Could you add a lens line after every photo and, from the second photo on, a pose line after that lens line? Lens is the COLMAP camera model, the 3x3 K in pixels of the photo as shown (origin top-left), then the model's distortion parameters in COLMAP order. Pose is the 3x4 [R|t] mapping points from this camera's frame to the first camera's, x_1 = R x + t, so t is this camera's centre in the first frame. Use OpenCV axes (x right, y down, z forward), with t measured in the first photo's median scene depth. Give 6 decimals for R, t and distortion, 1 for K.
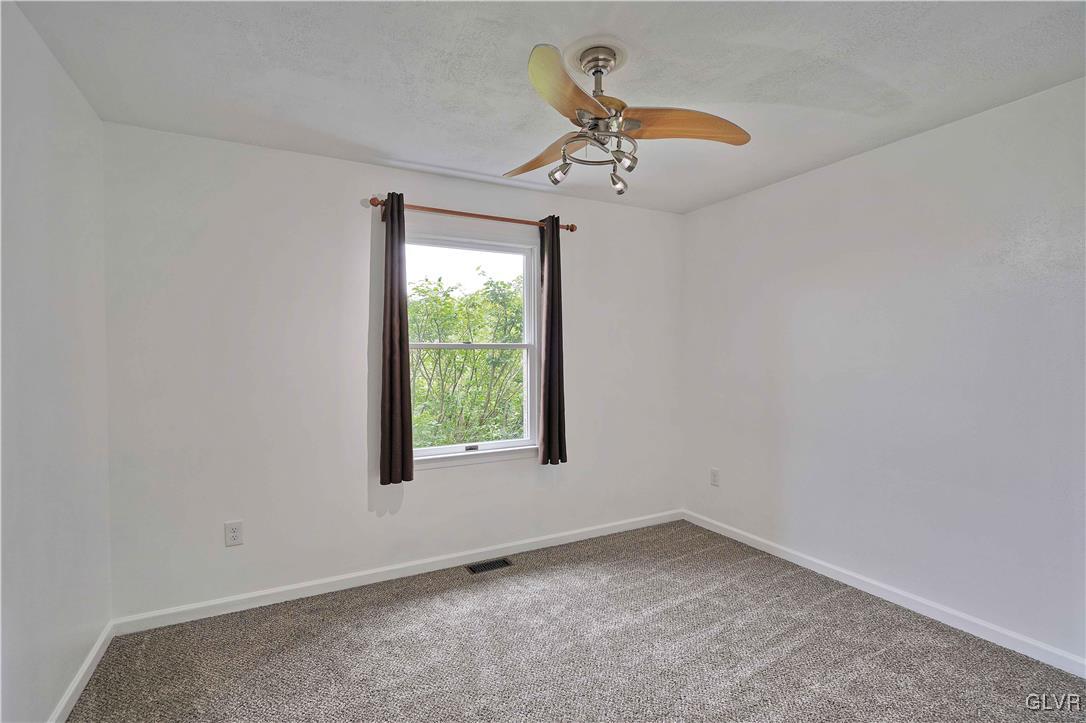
lens RADIAL K [[496.2, 0, 539.7], [0, 496.2, 380.2], [0, 0, 1]] dist [0.000070, 0.000031]
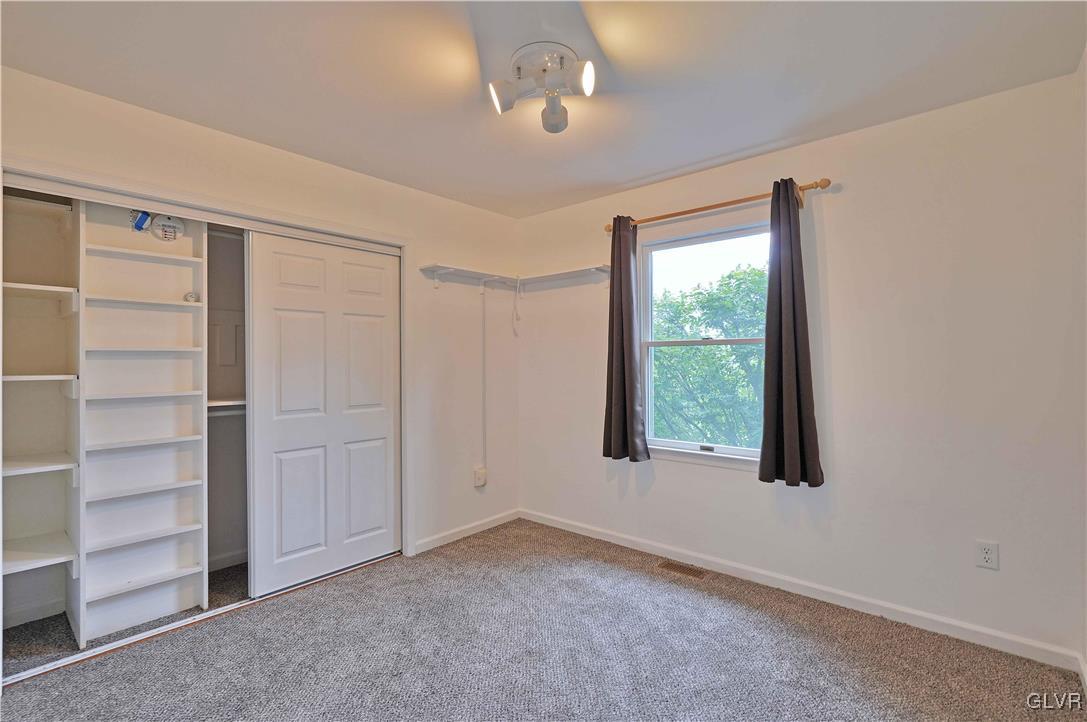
lens RADIAL K [[505.7, 0, 543.5], [0, 505.7, 361.0], [0, 0, 1]] dist [0.001825, 0.000345]
pose [[0.356826, 0.004839, -0.934158, 0.669847], [-0.031761, 0.999471, -0.006954, -0.015025], [0.933631, 0.032151, 0.356792, 0.356515]]
